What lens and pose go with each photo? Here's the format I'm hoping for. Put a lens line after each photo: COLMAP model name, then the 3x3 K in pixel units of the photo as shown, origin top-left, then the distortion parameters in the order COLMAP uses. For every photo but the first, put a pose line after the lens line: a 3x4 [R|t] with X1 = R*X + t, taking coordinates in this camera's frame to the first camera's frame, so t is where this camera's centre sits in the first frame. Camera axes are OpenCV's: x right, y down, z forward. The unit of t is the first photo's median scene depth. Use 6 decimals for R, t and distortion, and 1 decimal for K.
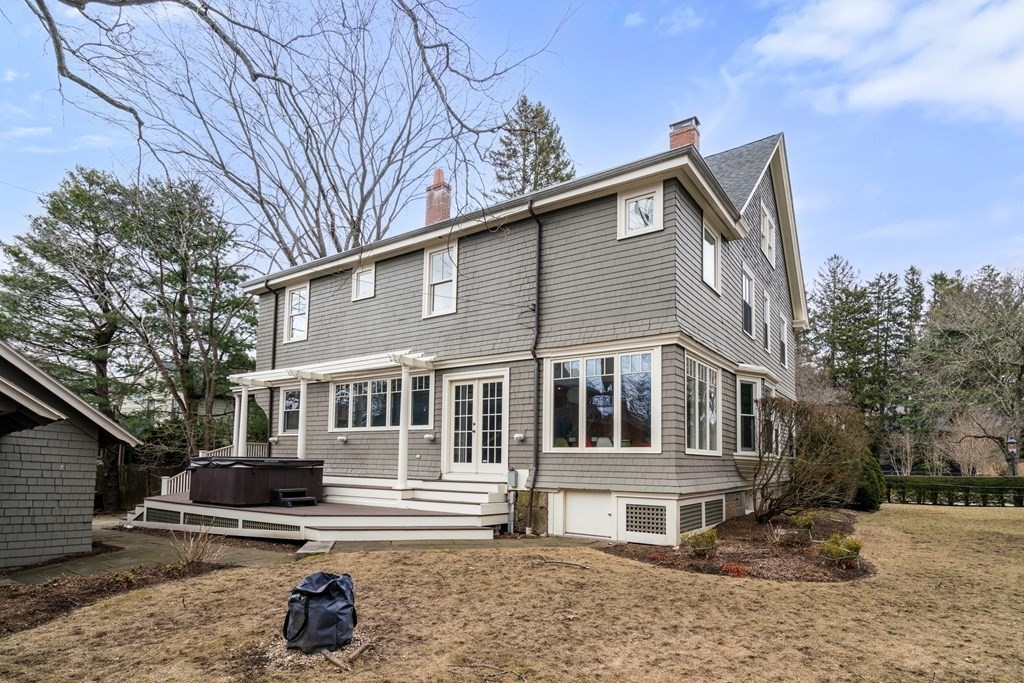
lens RADIAL K [[528.1, 0, 509.6], [0, 528.1, 346.7], [0, 0, 1]] dist [0.004150, 0.000619]
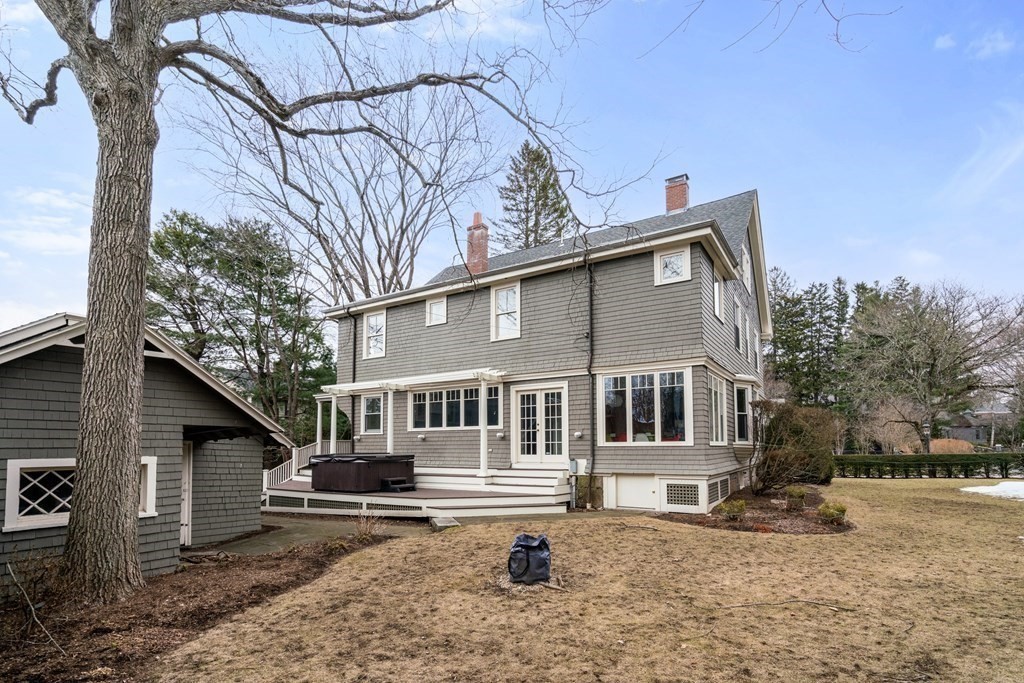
lens RADIAL K [[468.7, 0, 512.4], [0, 468.7, 343.7], [0, 0, 1]] dist [-0.002674, 0.002097]
pose [[0.998920, -0.010212, 0.045333, -0.182706], [0.010424, 0.999936, -0.004443, -0.047593], [-0.045285, 0.004911, 0.998962, -0.144171]]
